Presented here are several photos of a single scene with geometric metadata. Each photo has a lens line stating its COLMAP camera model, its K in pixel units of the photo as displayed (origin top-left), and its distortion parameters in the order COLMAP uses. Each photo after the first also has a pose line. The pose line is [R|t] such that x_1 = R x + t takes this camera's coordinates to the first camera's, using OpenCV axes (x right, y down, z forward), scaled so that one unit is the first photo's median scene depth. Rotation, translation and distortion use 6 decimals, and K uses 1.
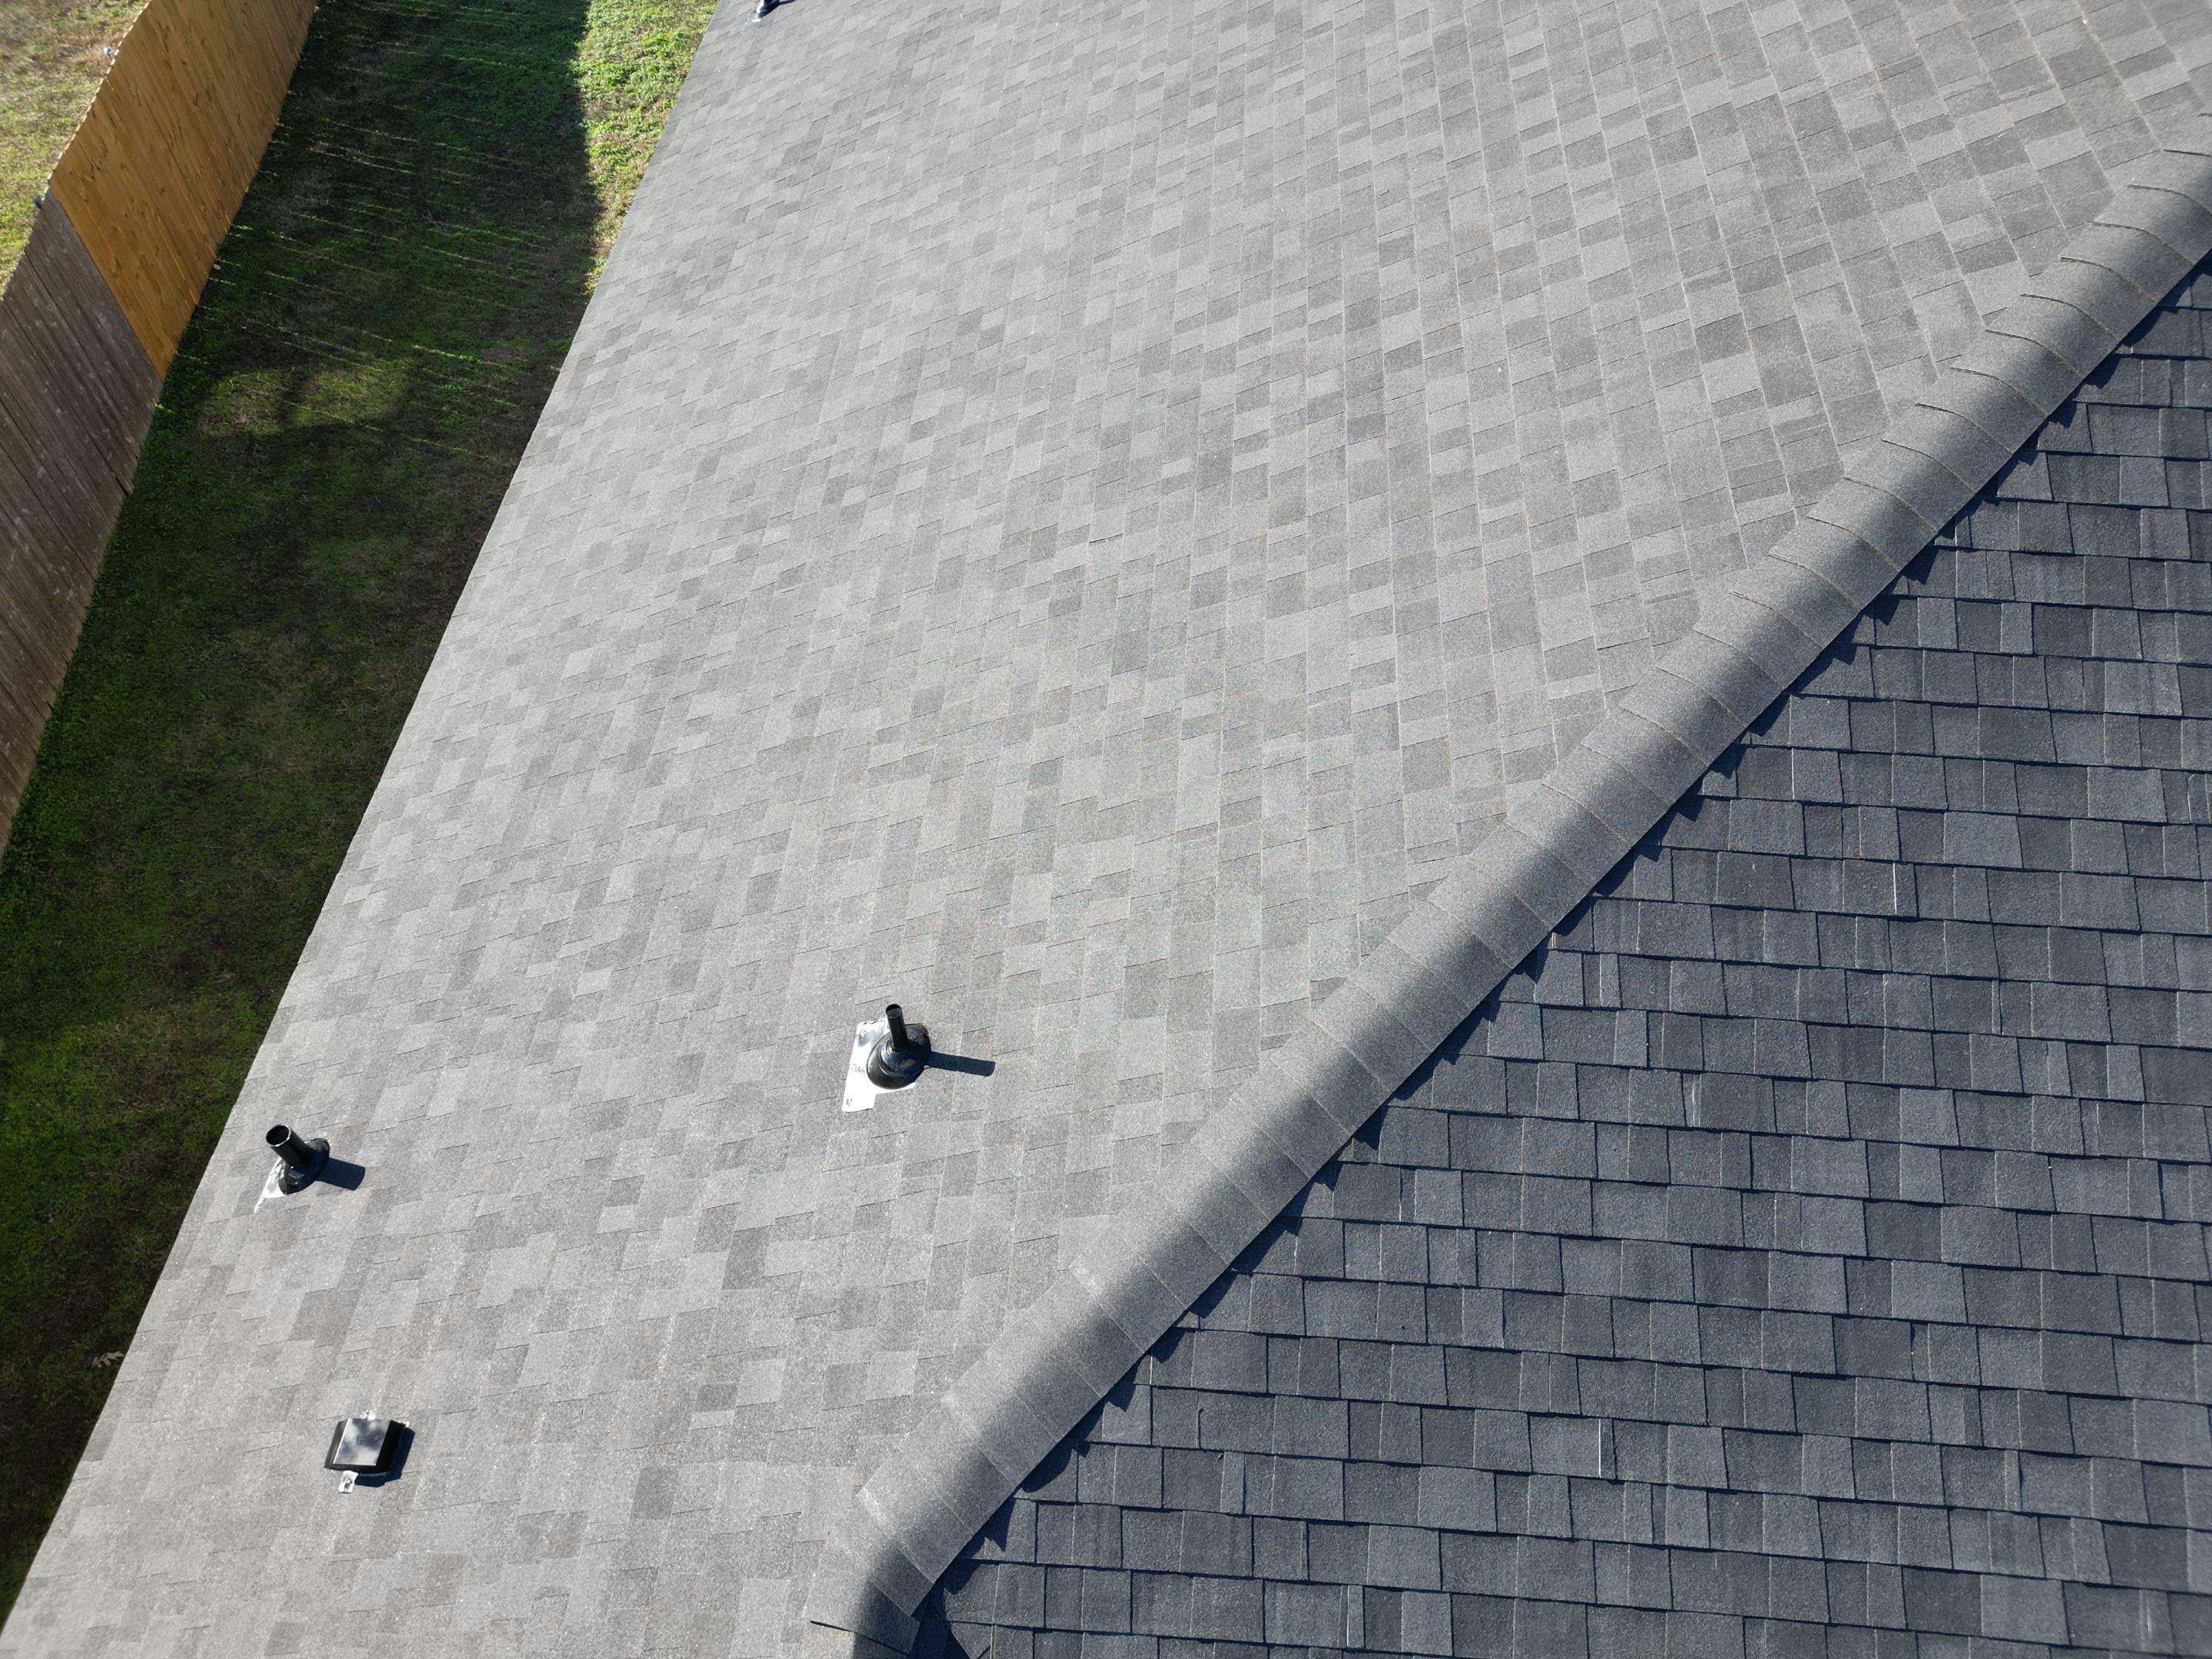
lens RADIAL K [[1548.0, 0, 1099.3], [0, 1548.0, 827.4], [0, 0, 1]] dist [0.071757, -0.067529]
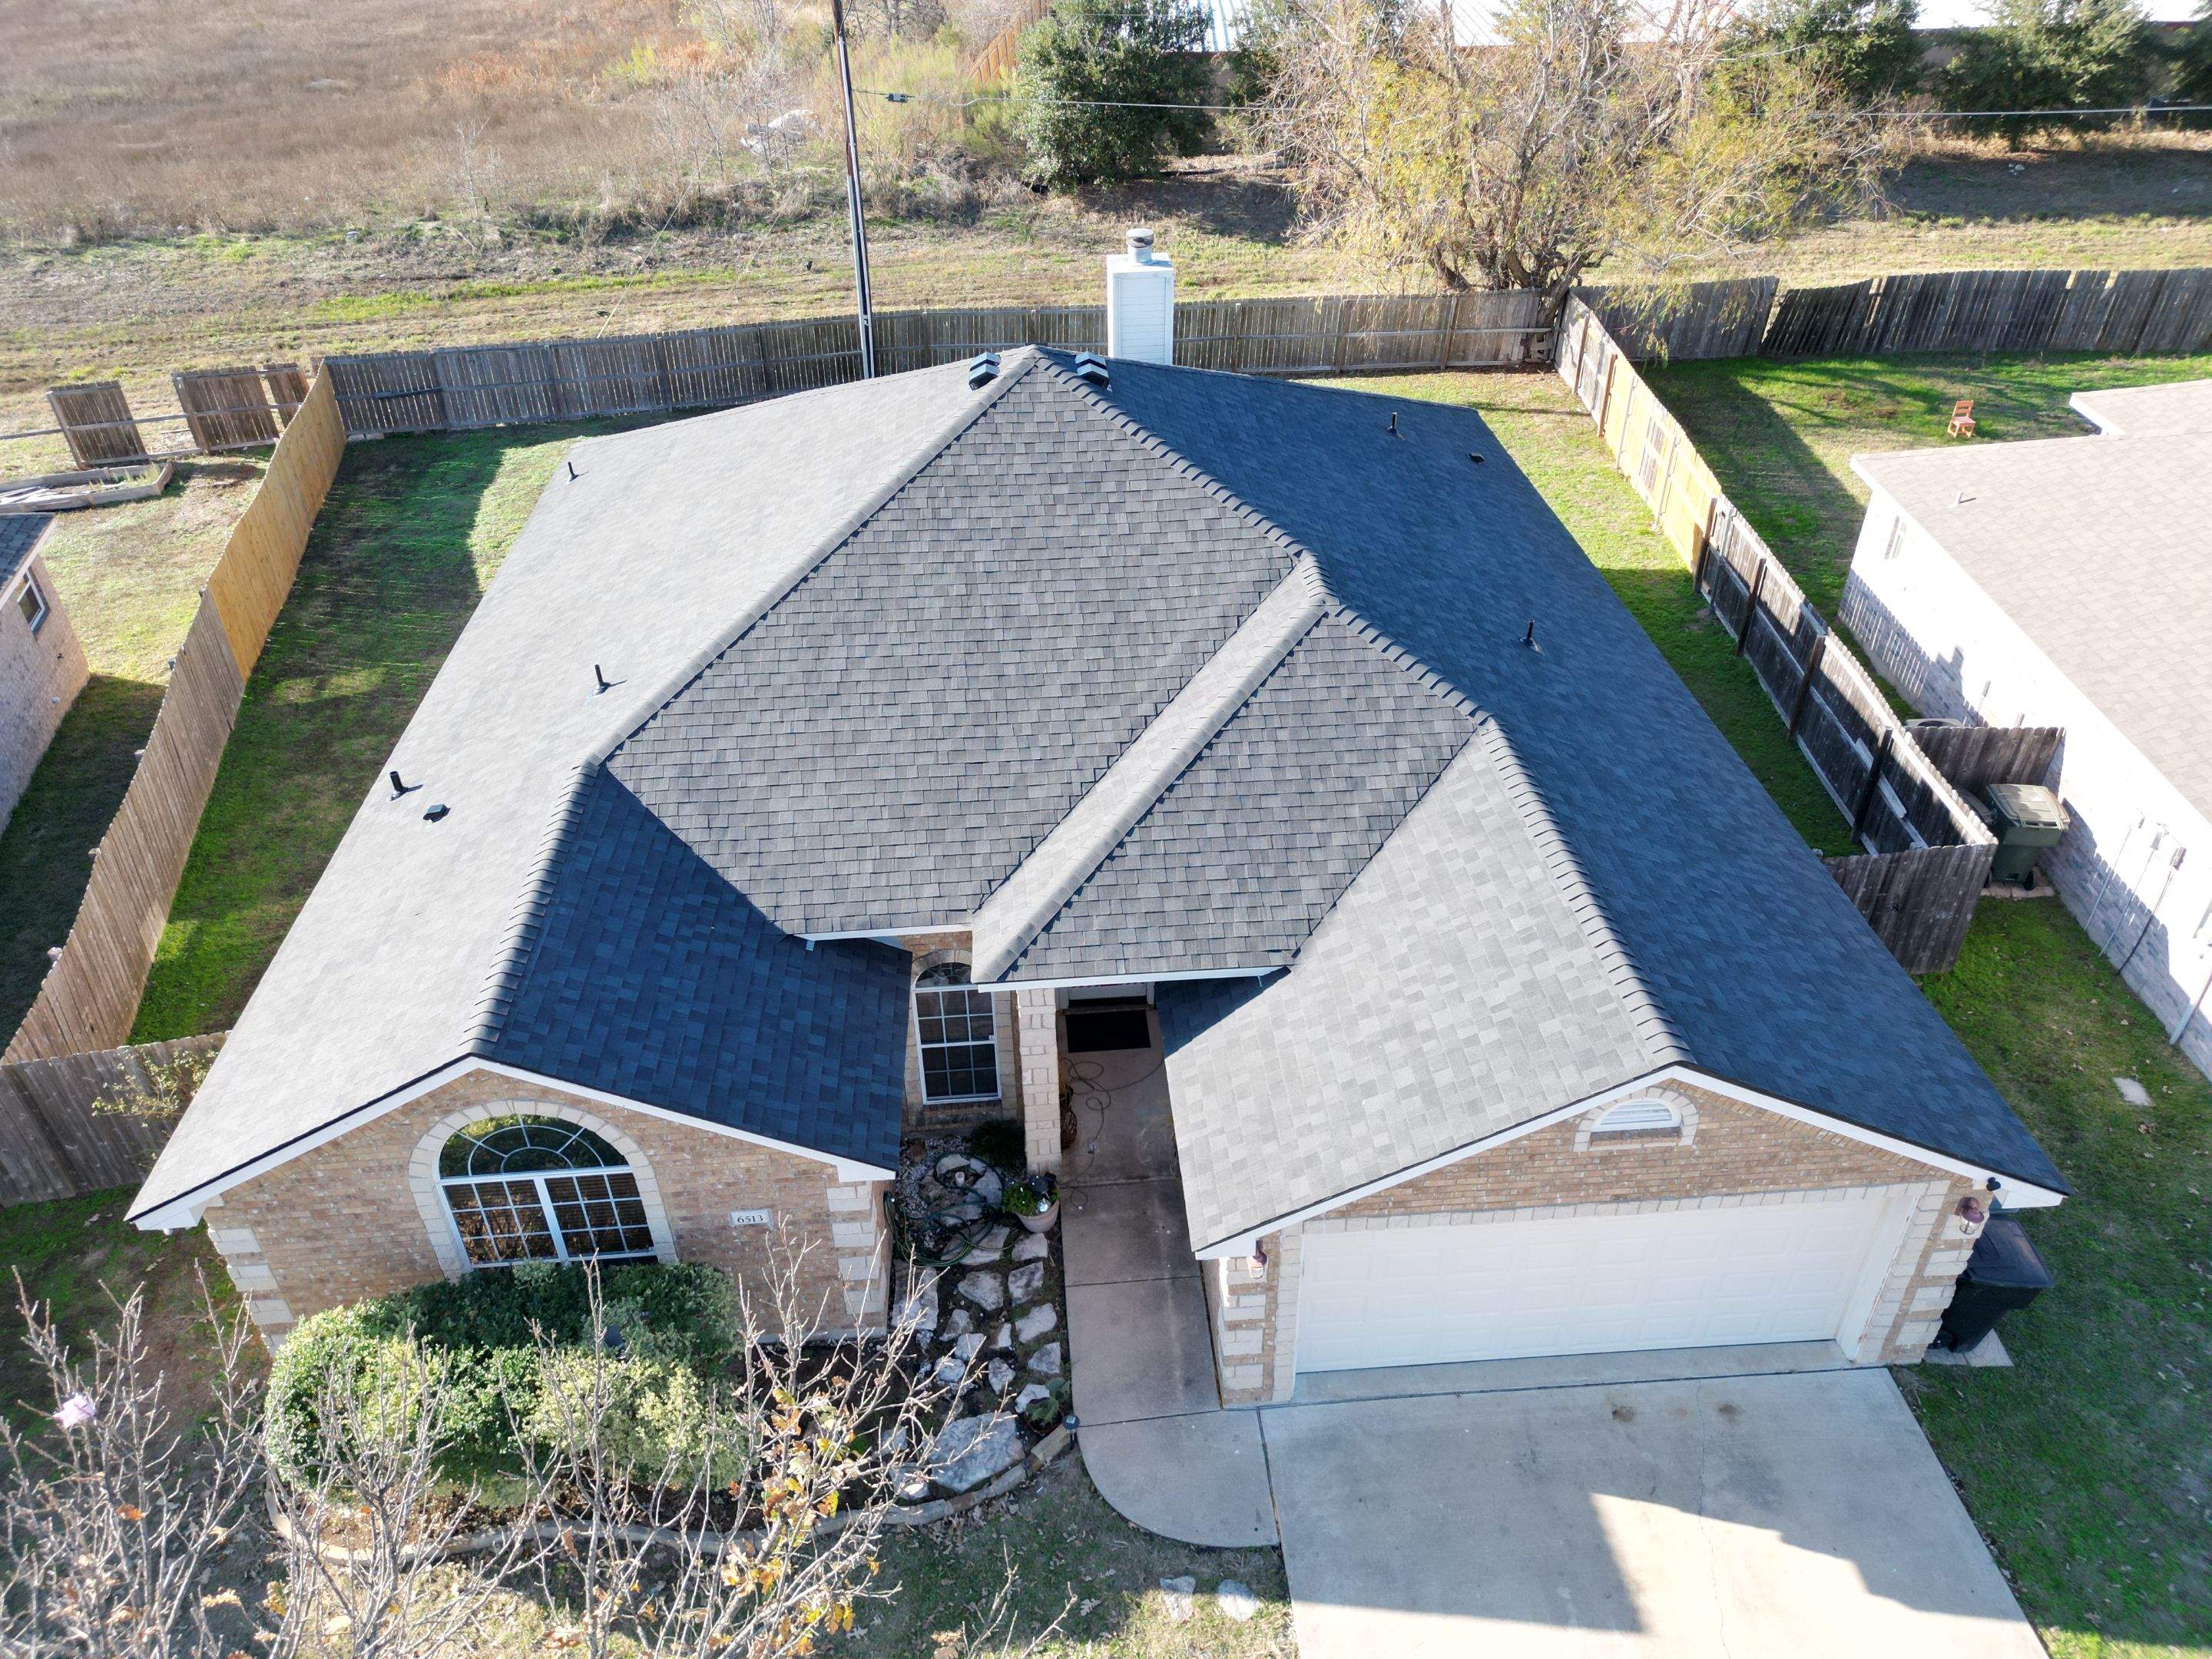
lens RADIAL K [[1548.0, 0, 1102.6], [0, 1548.0, 831.7], [0, 0, 1]] dist [0.071757, -0.067529]
pose [[0.990532, -0.088455, 0.104984, 0.632909], [0.117324, 0.942540, -0.312816, 1.822881], [-0.071282, 0.322171, 0.943994, -2.431429]]
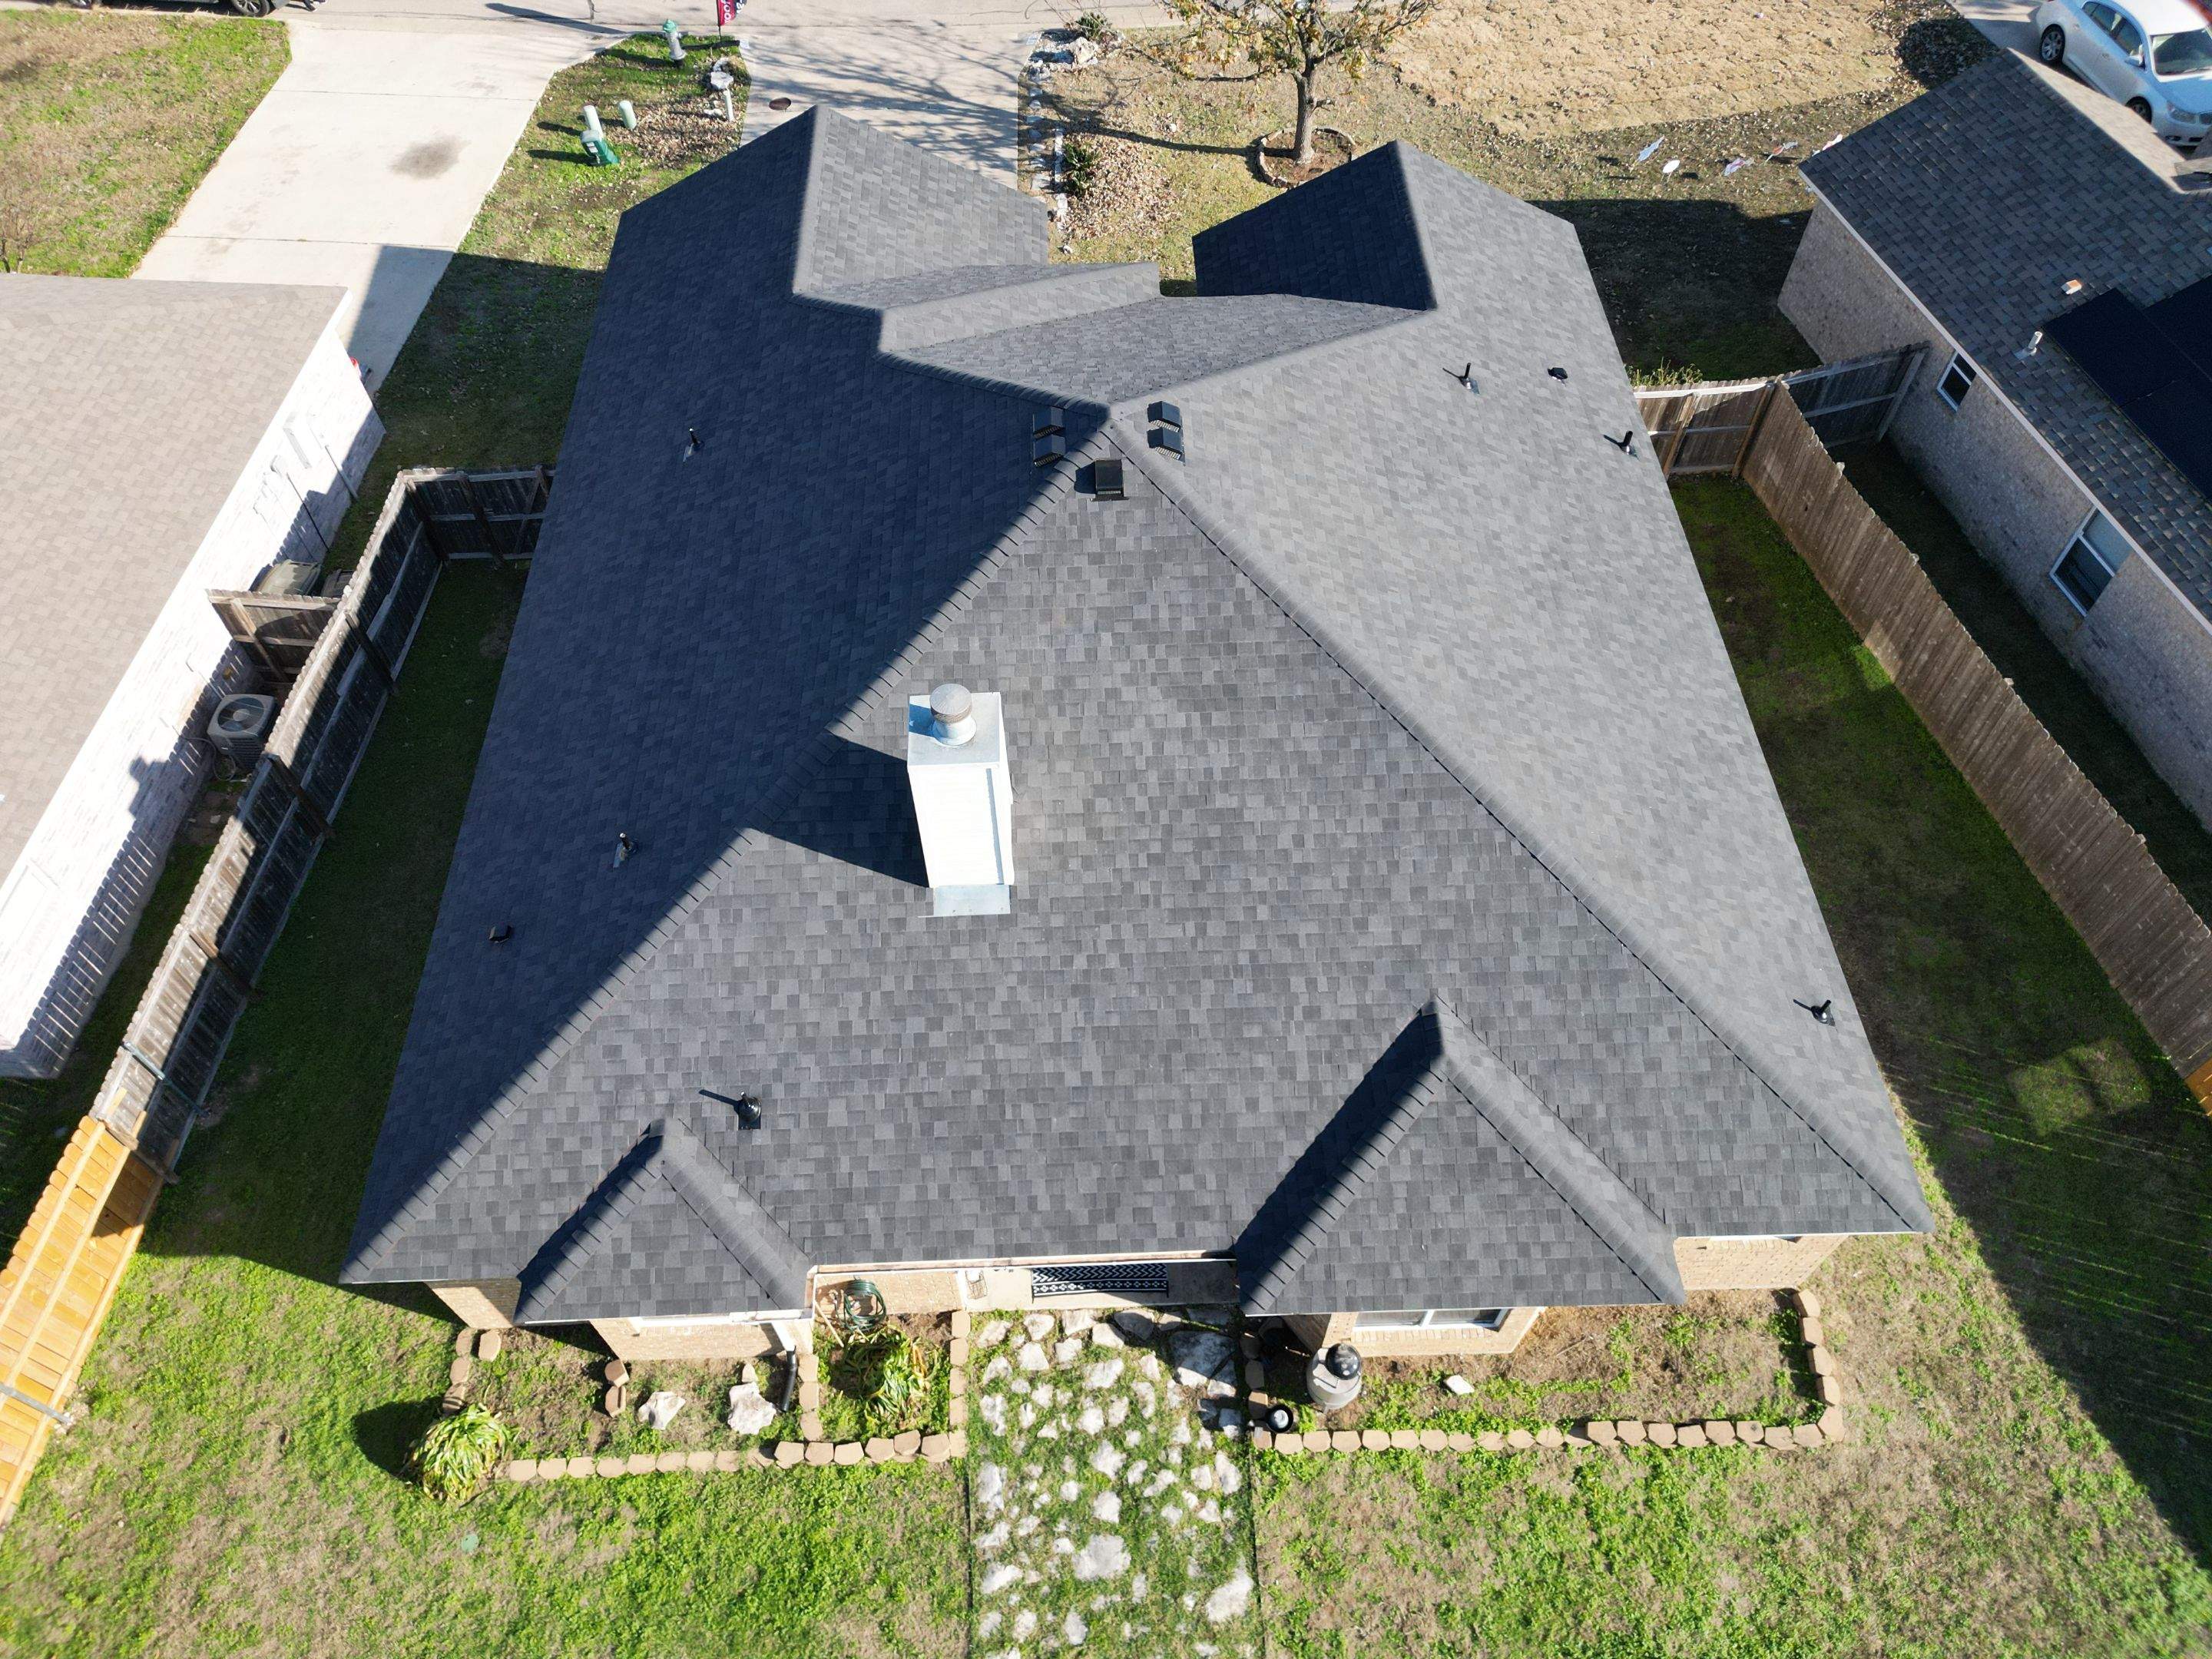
lens RADIAL K [[1548.0, 0, 1102.5], [0, 1548.0, 825.4], [0, 0, 1]] dist [0.071757, -0.067529]
pose [[-0.994814, 0.091405, -0.044620, 1.286449], [-0.069612, -0.291975, 0.953889, -4.674654], [0.074163, 0.952048, 0.296823, 0.917462]]
